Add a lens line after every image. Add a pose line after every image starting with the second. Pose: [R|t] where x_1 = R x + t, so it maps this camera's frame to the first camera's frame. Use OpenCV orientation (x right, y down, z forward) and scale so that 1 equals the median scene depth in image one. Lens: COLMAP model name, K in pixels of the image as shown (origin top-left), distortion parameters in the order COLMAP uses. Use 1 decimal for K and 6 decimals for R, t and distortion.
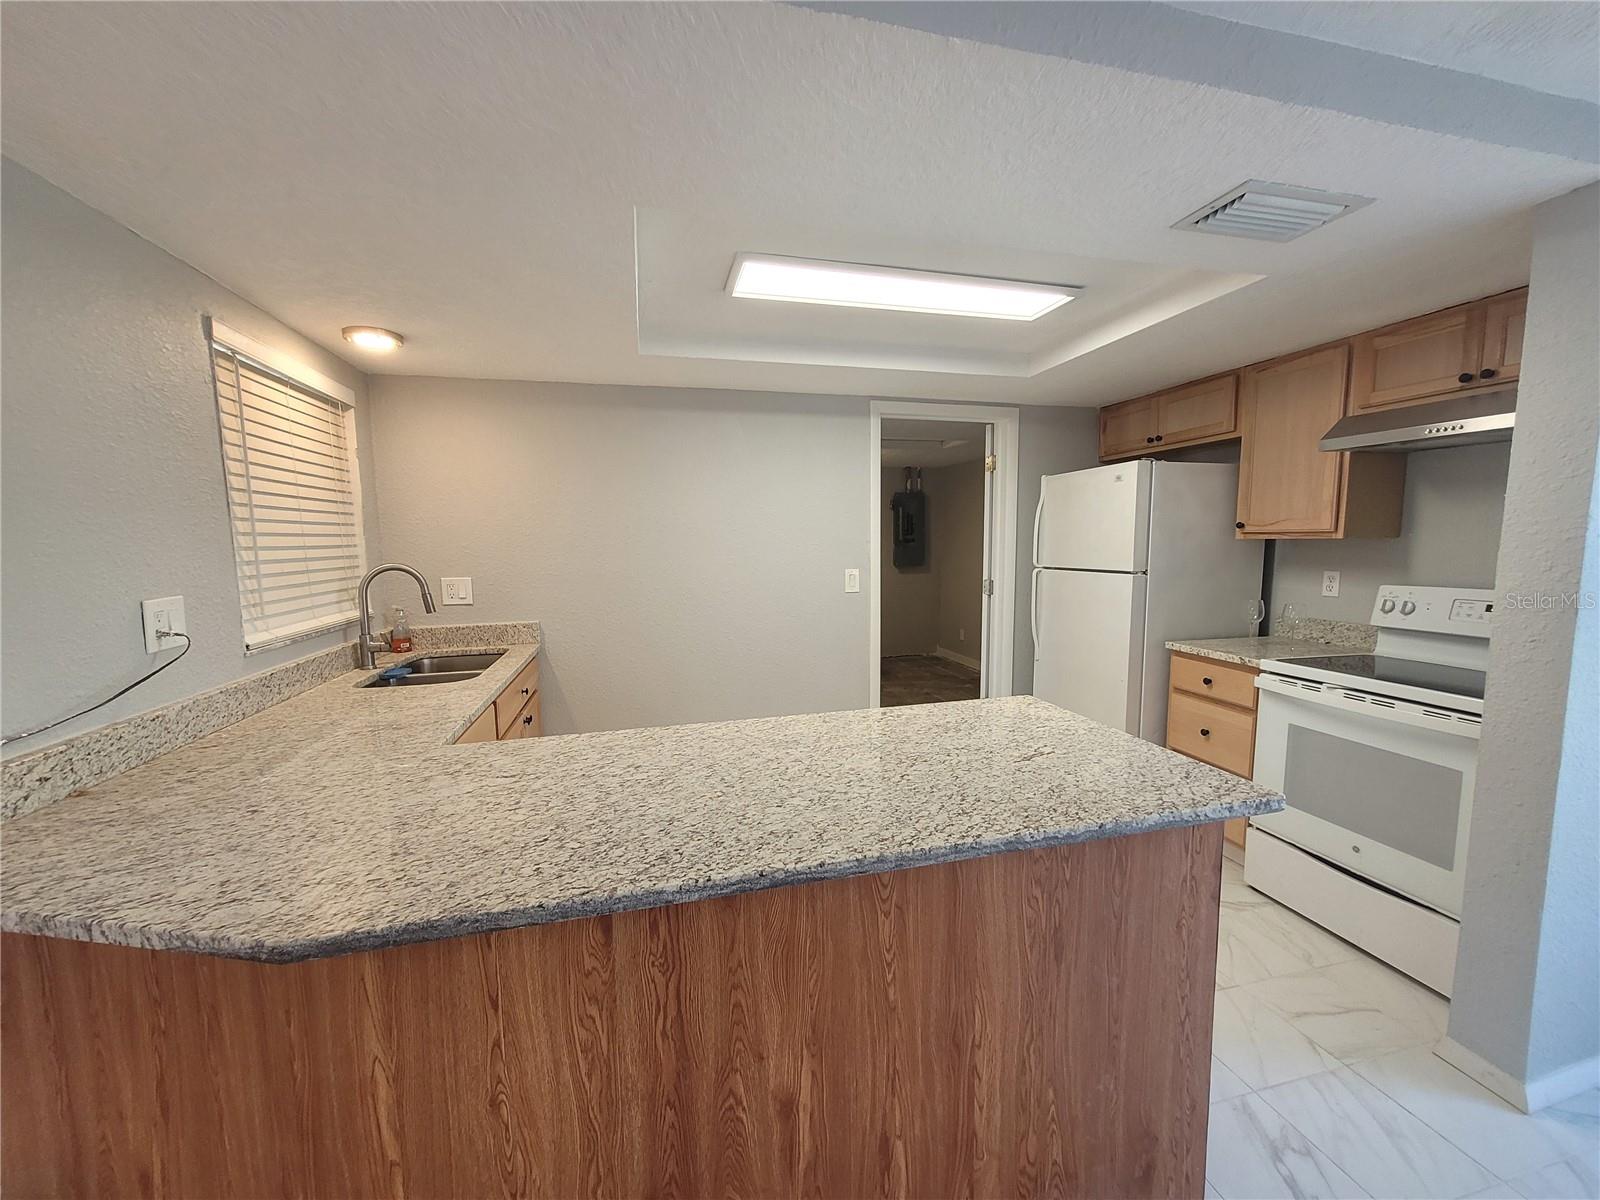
lens RADIAL K [[625.4, 0, 795.7], [0, 625.4, 607.4], [0, 0, 1]] dist [0.003018, -0.000926]
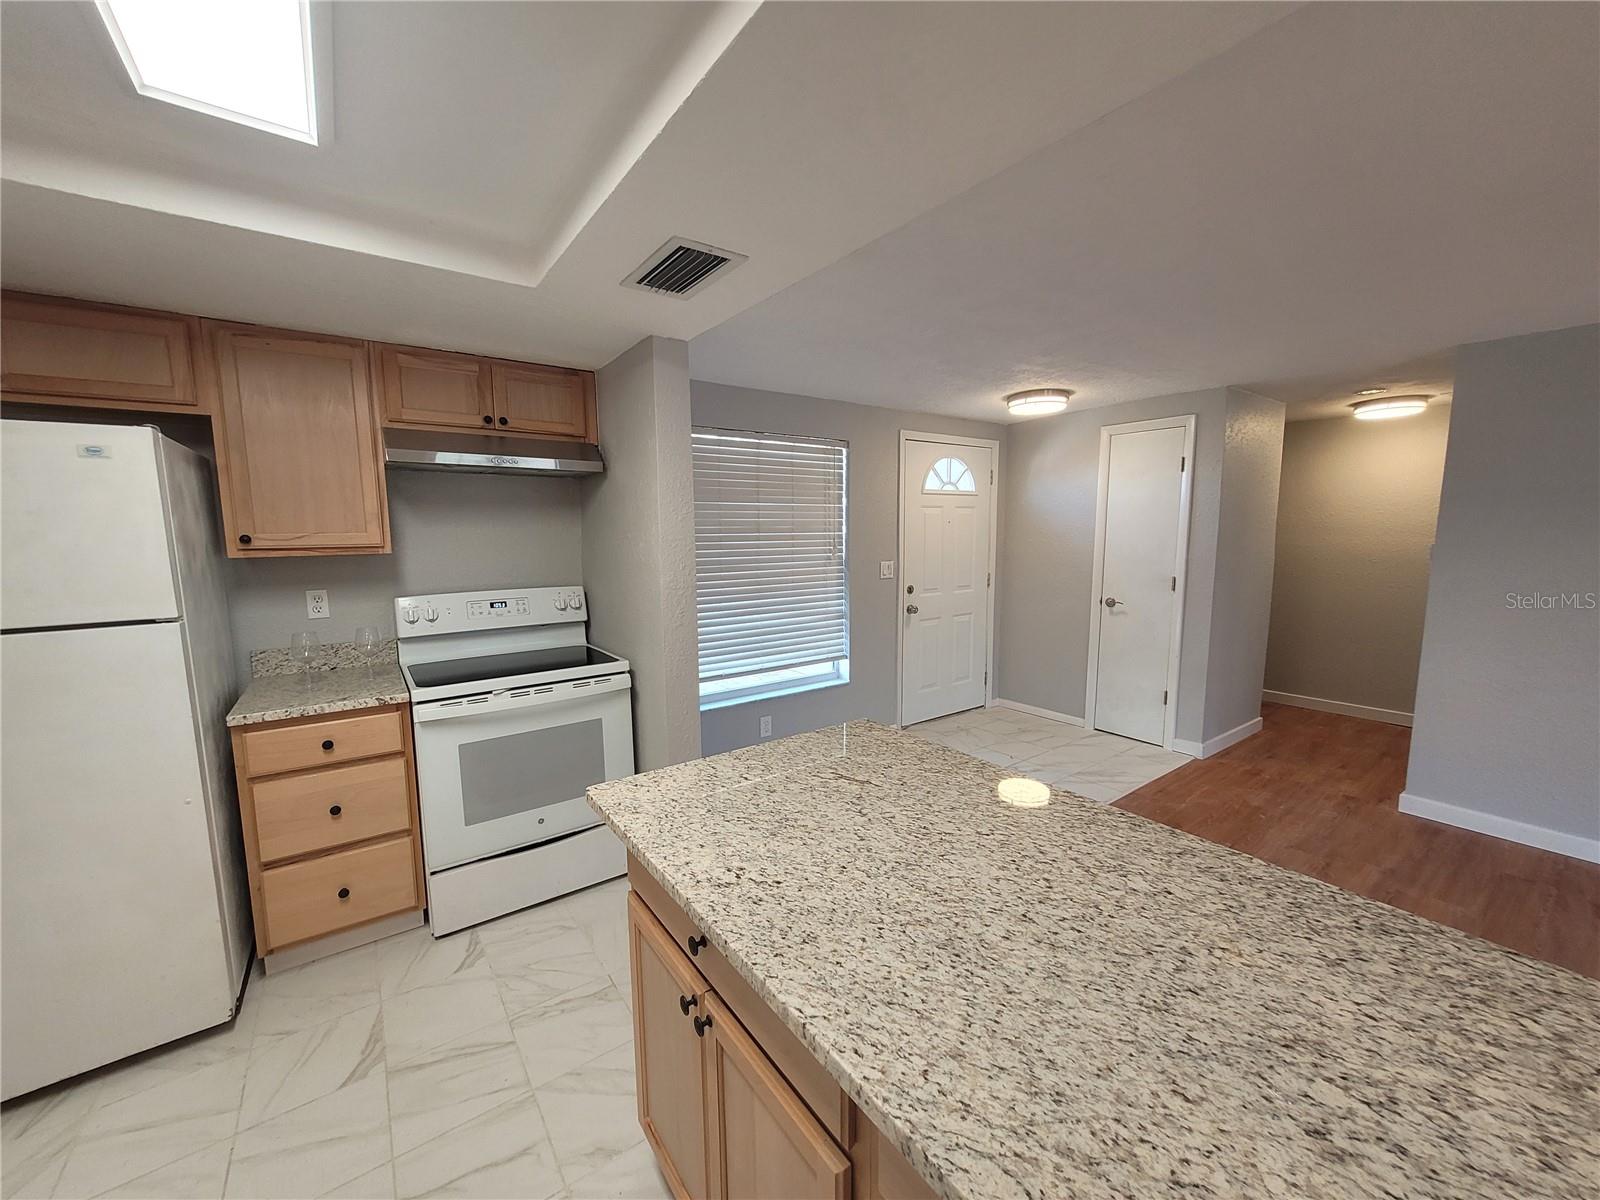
lens RADIAL K [[625.4, 0, 800.4], [0, 625.4, 607.1], [0, 0, 1]] dist [0.003018, -0.000926]
pose [[-0.374109, -0.101097, 0.921858, -0.276473], [0.113649, 0.981550, 0.153764, -0.111565], [-0.920395, 0.162293, -0.355717, 0.823161]]
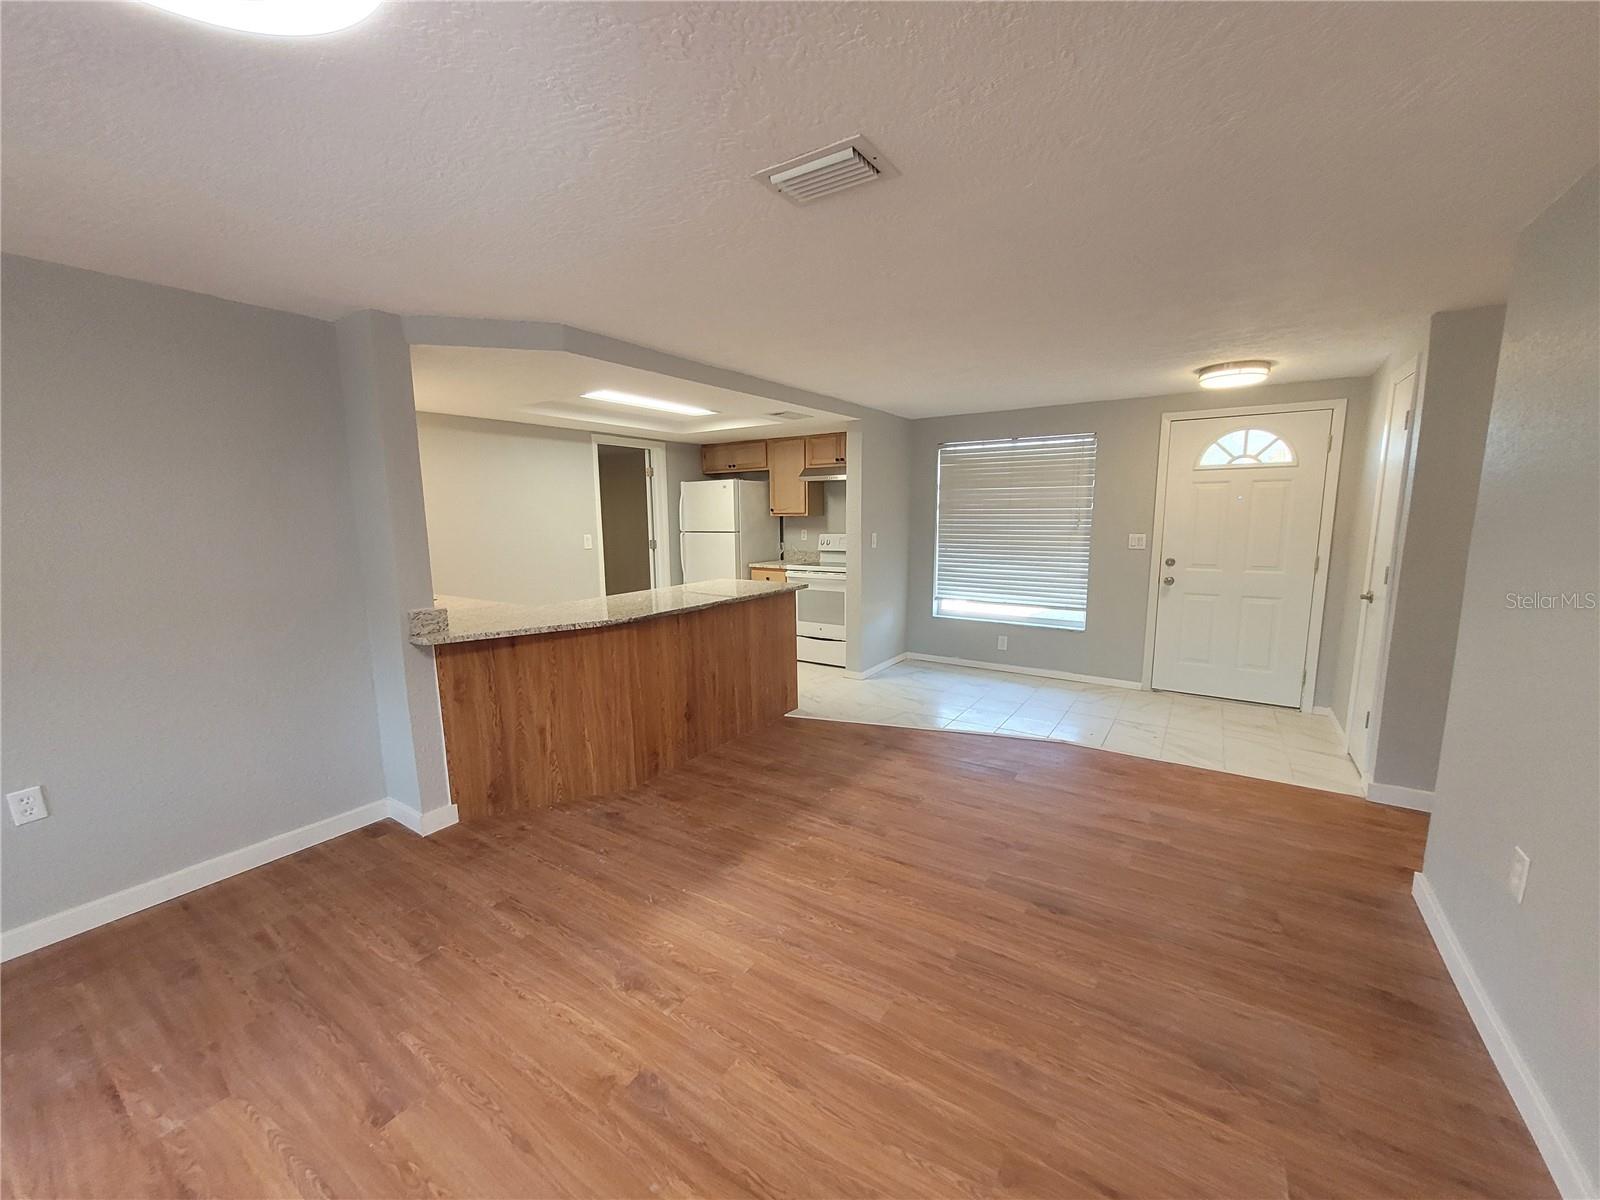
lens RADIAL K [[625.4, 0, 800.3], [0, 625.4, 608.3], [0, 0, 1]] dist [0.003018, -0.000926]
pose [[0.743314, -0.098903, 0.661591, -0.898385], [0.073085, 0.995096, 0.066647, 0.095180], [-0.664939, -0.001187, 0.746897, -0.909702]]
